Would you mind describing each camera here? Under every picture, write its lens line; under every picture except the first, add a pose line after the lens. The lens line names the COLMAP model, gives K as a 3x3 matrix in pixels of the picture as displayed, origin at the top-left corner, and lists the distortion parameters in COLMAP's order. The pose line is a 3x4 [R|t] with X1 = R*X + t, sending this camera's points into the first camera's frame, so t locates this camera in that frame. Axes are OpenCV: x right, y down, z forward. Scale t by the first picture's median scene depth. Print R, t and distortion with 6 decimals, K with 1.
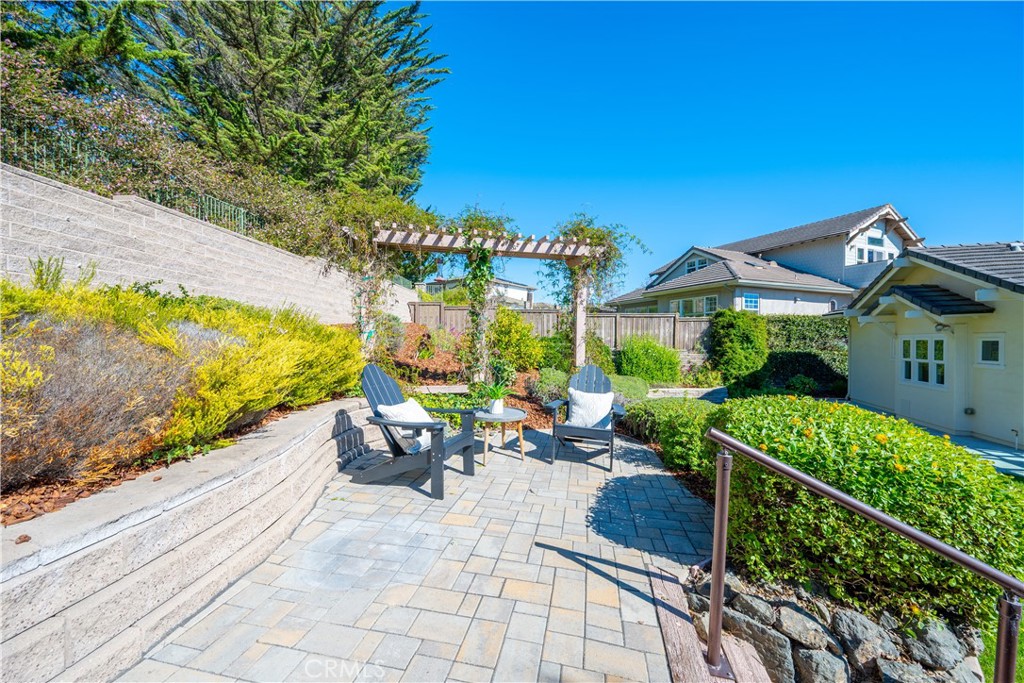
lens RADIAL K [[398.1, 0, 513.0], [0, 398.1, 341.6], [0, 0, 1]] dist [-0.000608, 0.000163]
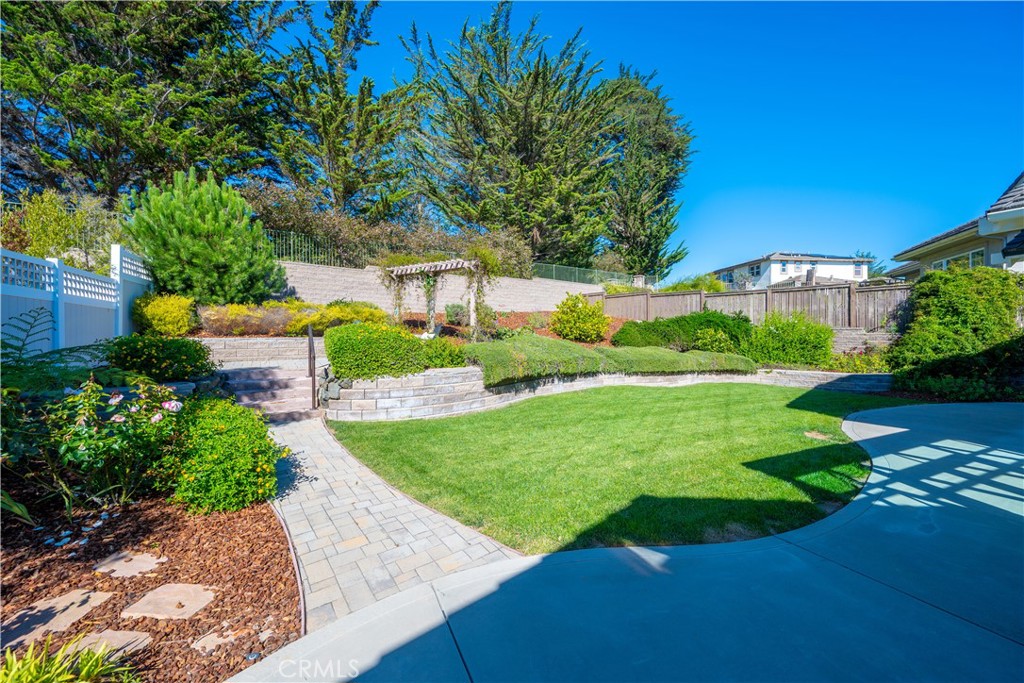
lens RADIAL K [[395.4, 0, 518.2], [0, 395.4, 339.7], [0, 0, 1]] dist [-0.000853, -0.000065]
pose [[0.690645, 0.005096, -0.723176, 2.131388], [0.003039, 0.999946, 0.009948, 0.139079], [0.723187, -0.009068, 0.690593, -0.148034]]
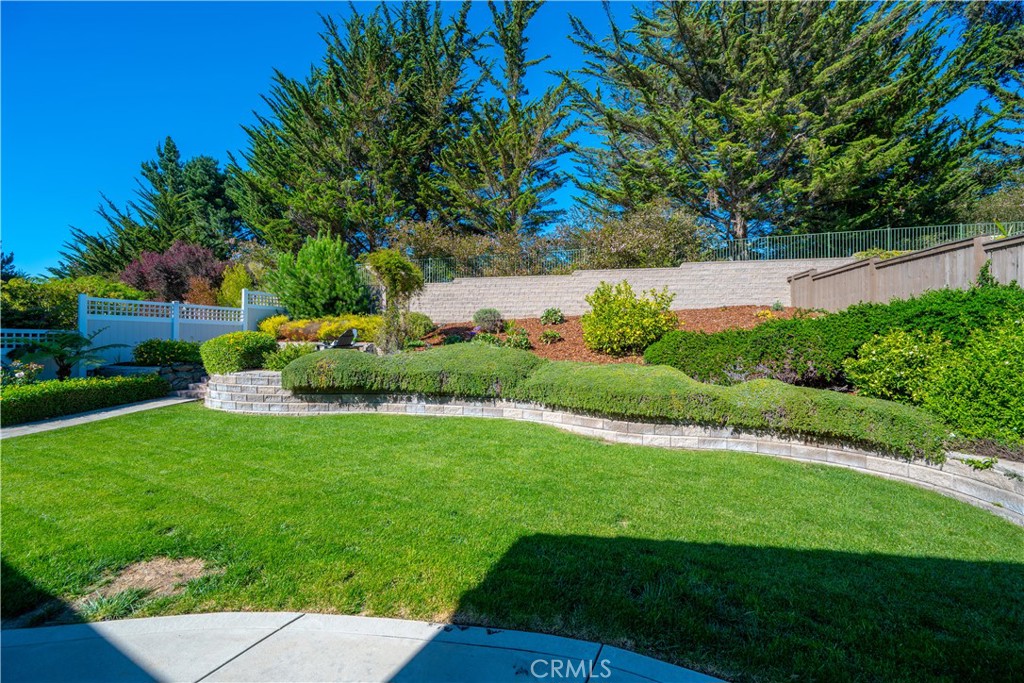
lens RADIAL K [[399.3, 0, 514.4], [0, 399.3, 341.1], [0, 0, 1]] dist [-0.001172, -0.000086]
pose [[-0.143032, -0.008505, -0.989682, 2.396498], [-0.010443, 0.999920, -0.007083, 0.141768], [0.989663, 0.009322, -0.143109, 2.414033]]
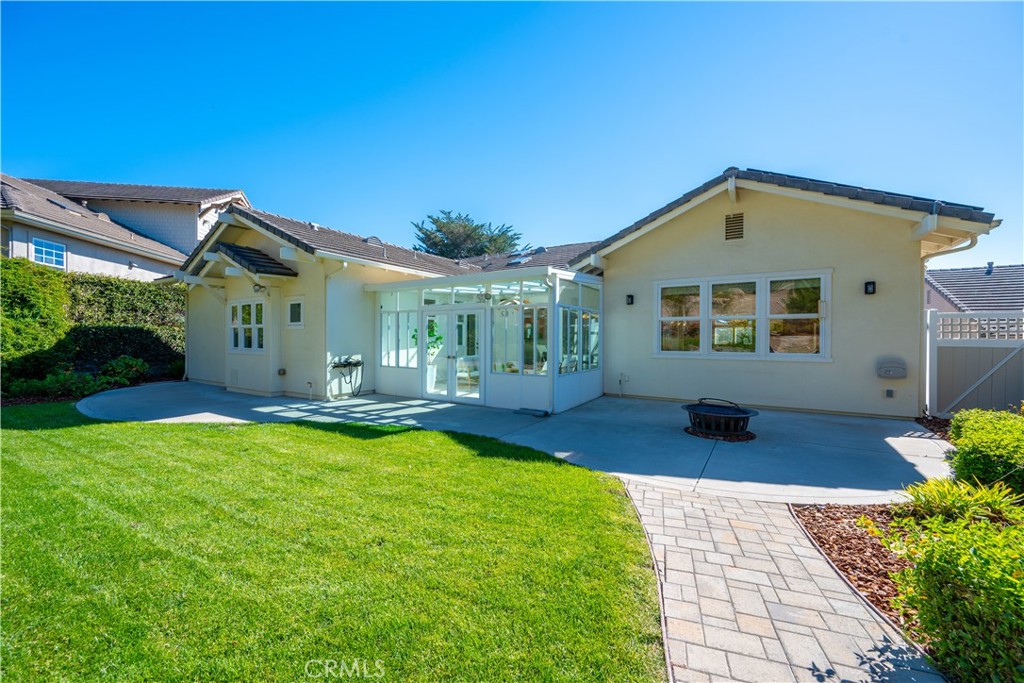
lens RADIAL K [[399.3, 0, 514.4], [0, 399.3, 341.1], [0, 0, 1]] dist [-0.001172, -0.000086]
pose [[0.243909, -0.006677, 0.969775, 0.634491], [-0.001073, 0.999974, 0.007155, 0.192610], [-0.969798, -0.002786, 0.243895, 0.350506]]
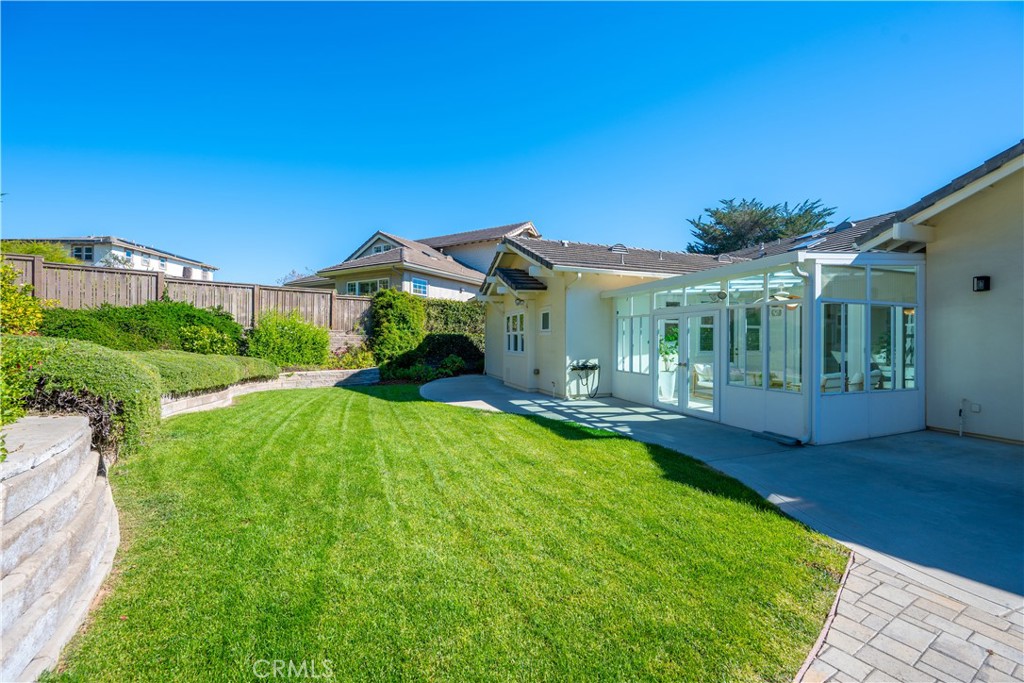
lens RADIAL K [[398.1, 0, 513.0], [0, 398.1, 341.6], [0, 0, 1]] dist [-0.000608, 0.000163]
pose [[0.797949, 0.000575, 0.602724, 0.785862], [-0.001345, 0.999999, 0.000826, 0.181884], [-0.602723, -0.001470, 0.797949, 0.153387]]
